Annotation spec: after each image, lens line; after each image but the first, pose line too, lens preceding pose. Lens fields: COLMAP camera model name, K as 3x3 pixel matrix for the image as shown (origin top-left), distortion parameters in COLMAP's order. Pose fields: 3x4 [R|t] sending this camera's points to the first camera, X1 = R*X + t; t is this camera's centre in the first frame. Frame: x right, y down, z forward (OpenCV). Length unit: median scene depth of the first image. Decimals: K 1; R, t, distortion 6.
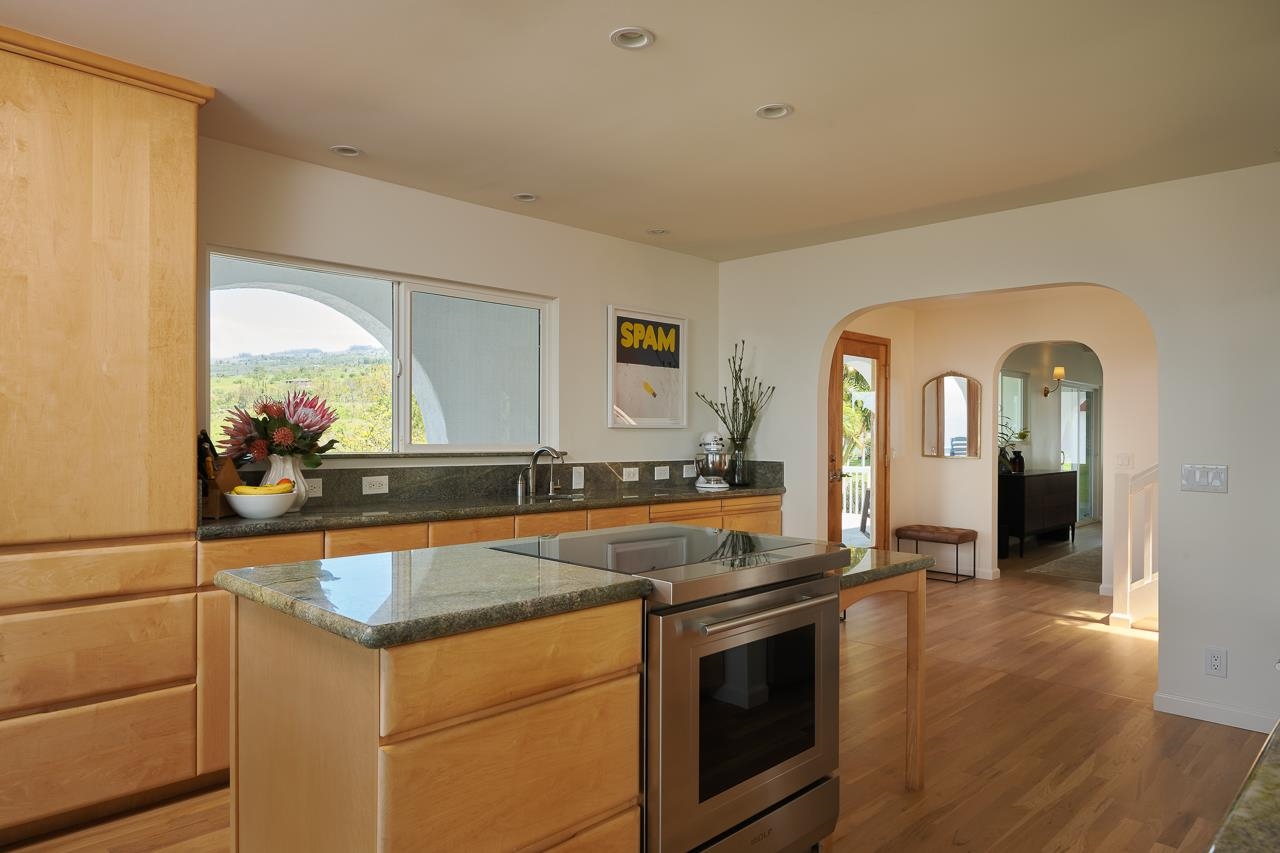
lens RADIAL K [[812.1, 0, 640.8], [0, 812.1, 428.7], [0, 0, 1]] dist [-0.002090, -0.000256]
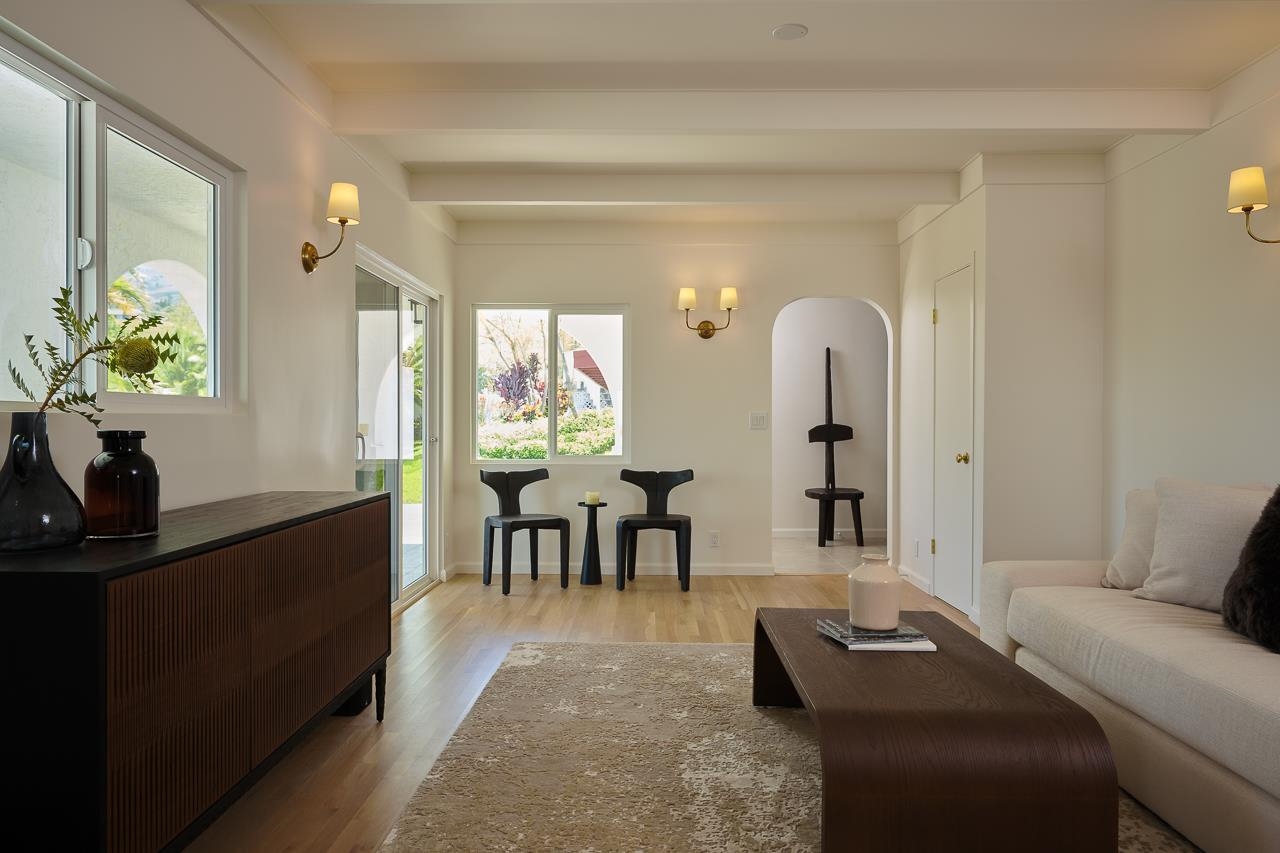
lens RADIAL K [[855.9, 0, 640.6], [0, 855.9, 423.7], [0, 0, 1]] dist [-0.001311, -0.000071]
pose [[0.720480, 0.000232, 0.693476, 0.405512], [-0.013008, 0.999829, 0.013180, 0.020889], [-0.693354, -0.018516, 0.720359, 0.744817]]
